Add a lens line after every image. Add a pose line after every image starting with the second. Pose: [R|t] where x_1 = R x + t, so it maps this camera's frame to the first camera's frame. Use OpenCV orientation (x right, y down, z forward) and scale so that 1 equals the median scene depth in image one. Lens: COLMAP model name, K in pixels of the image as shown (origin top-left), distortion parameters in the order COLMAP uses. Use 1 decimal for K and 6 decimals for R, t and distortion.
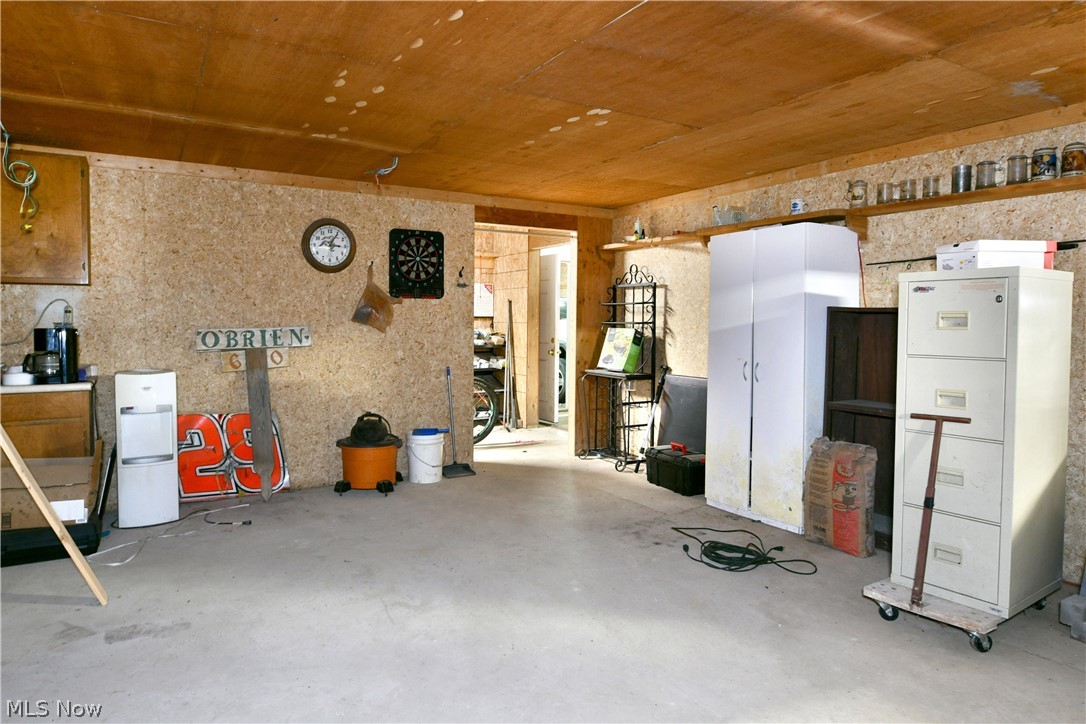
lens RADIAL K [[663.9, 0, 544.9], [0, 663.9, 349.3], [0, 0, 1]] dist [-0.011501, -0.002508]
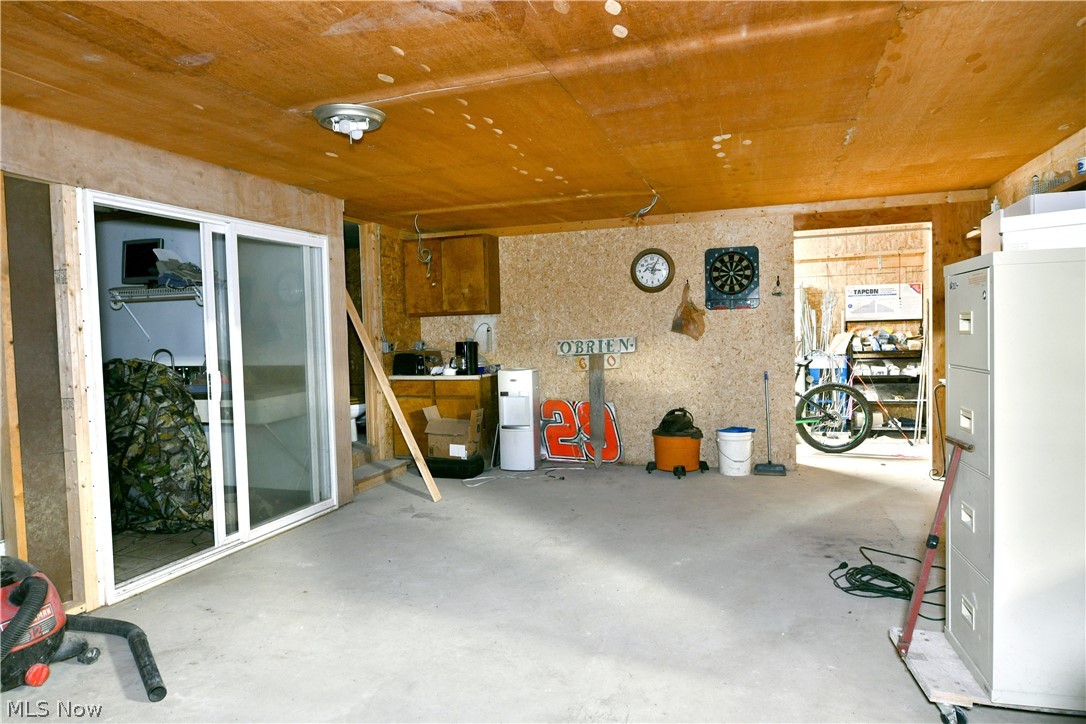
lens RADIAL K [[657.5, 0, 543.0], [0, 657.5, 362.0], [0, 0, 1]] dist [-0.008299, -0.001934]
pose [[0.658334, 0.011604, -0.752636, 0.491821], [-0.002436, 0.999909, 0.013285, -0.002475], [0.752722, -0.006913, 0.658302, 0.046450]]
